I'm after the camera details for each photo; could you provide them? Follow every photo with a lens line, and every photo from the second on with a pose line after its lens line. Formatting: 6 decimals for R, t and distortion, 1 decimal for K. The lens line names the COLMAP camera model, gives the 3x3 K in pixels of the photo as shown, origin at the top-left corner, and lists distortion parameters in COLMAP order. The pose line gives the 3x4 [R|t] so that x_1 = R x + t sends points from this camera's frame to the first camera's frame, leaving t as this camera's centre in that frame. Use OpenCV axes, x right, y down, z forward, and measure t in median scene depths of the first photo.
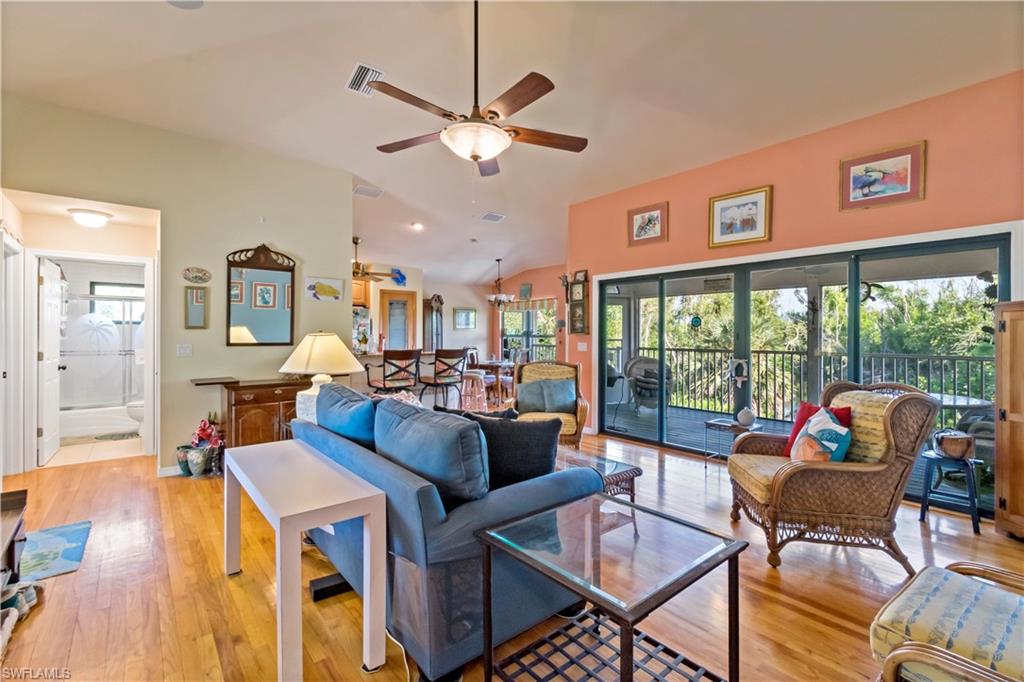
lens RADIAL K [[461.7, 0, 516.4], [0, 461.7, 336.2], [0, 0, 1]] dist [0.001607, 0.000859]
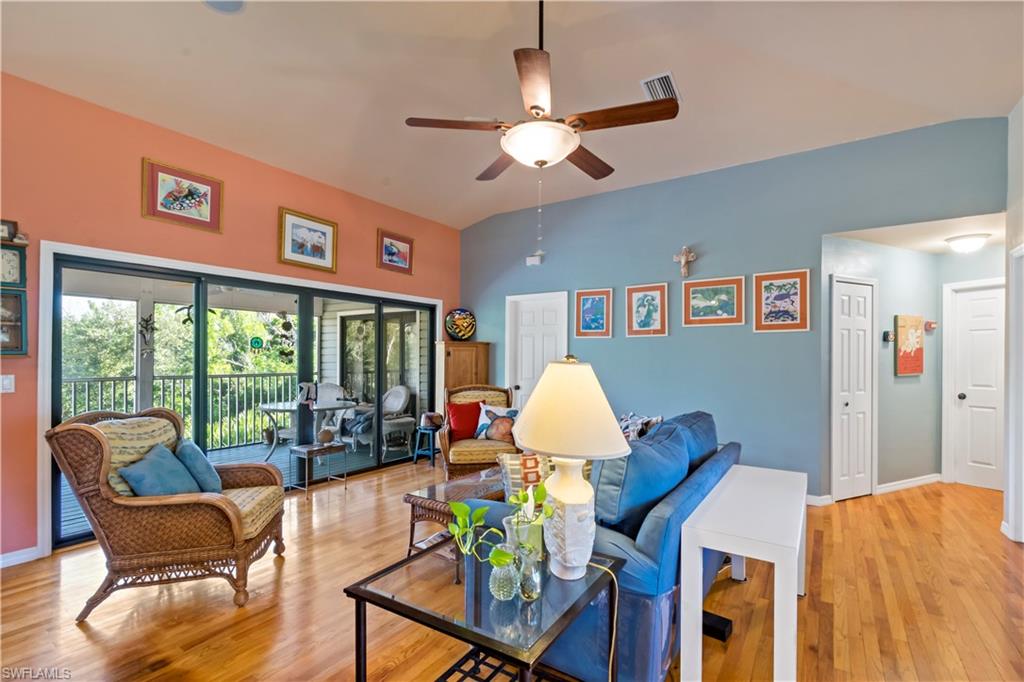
lens RADIAL K [[461.7, 0, 529.1], [0, 461.7, 357.4], [0, 0, 1]] dist [0.001607, 0.000859]
pose [[-0.291051, -0.002873, 0.956703, -0.595828], [-0.006471, 0.999979, 0.001035, -0.008312], [-0.956686, -0.005890, -0.291063, 0.807498]]
